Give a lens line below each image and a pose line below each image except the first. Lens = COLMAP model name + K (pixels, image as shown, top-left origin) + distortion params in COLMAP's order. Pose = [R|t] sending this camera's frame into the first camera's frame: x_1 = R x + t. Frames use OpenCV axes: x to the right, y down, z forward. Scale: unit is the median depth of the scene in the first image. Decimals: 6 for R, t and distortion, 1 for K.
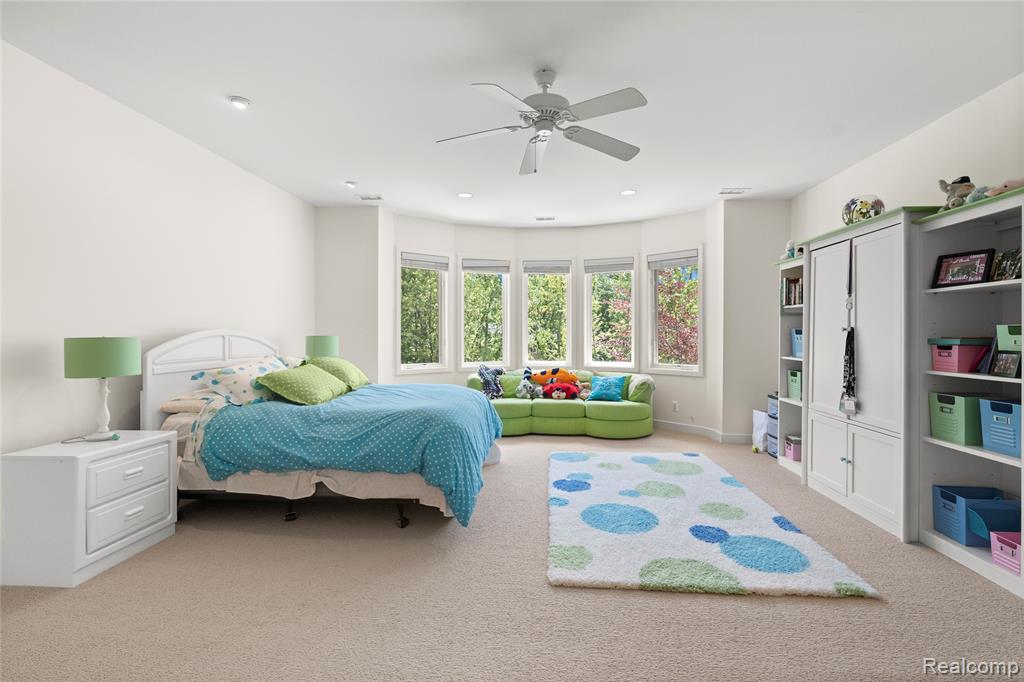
lens RADIAL K [[466.8, 0, 511.2], [0, 466.8, 336.8], [0, 0, 1]] dist [-0.004777, 0.002561]
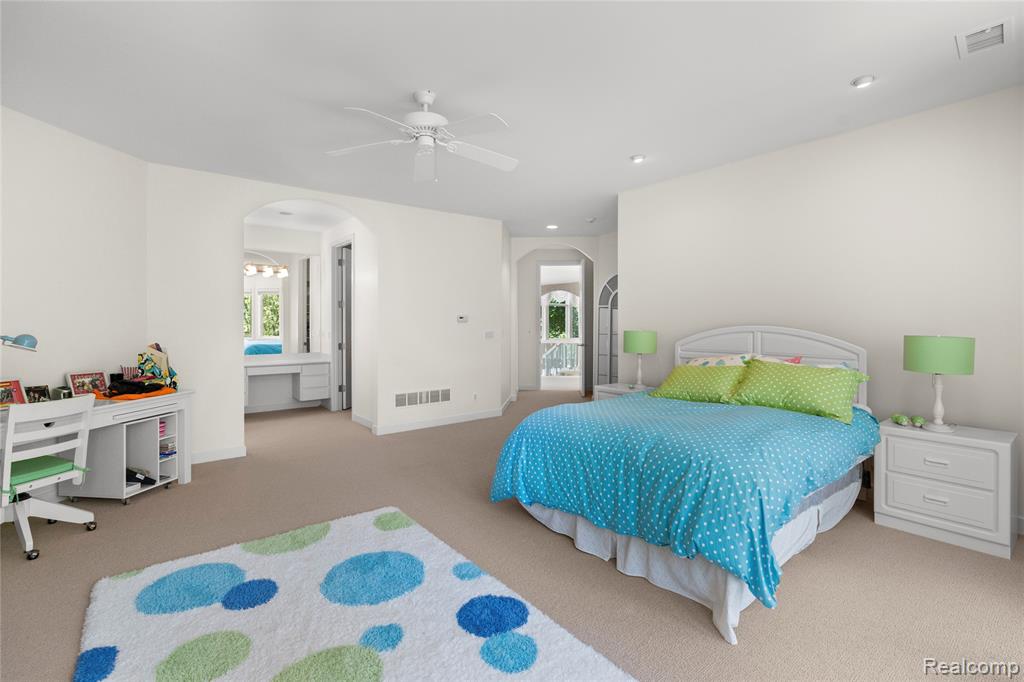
lens RADIAL K [[466.8, 0, 513.3], [0, 466.8, 333.9], [0, 0, 1]] dist [-0.004777, 0.002561]
pose [[-0.735807, 0.007530, -0.677149, 0.607414], [-0.005251, 0.999845, 0.016824, -0.020545], [0.677171, 0.015935, -0.735653, 1.803254]]
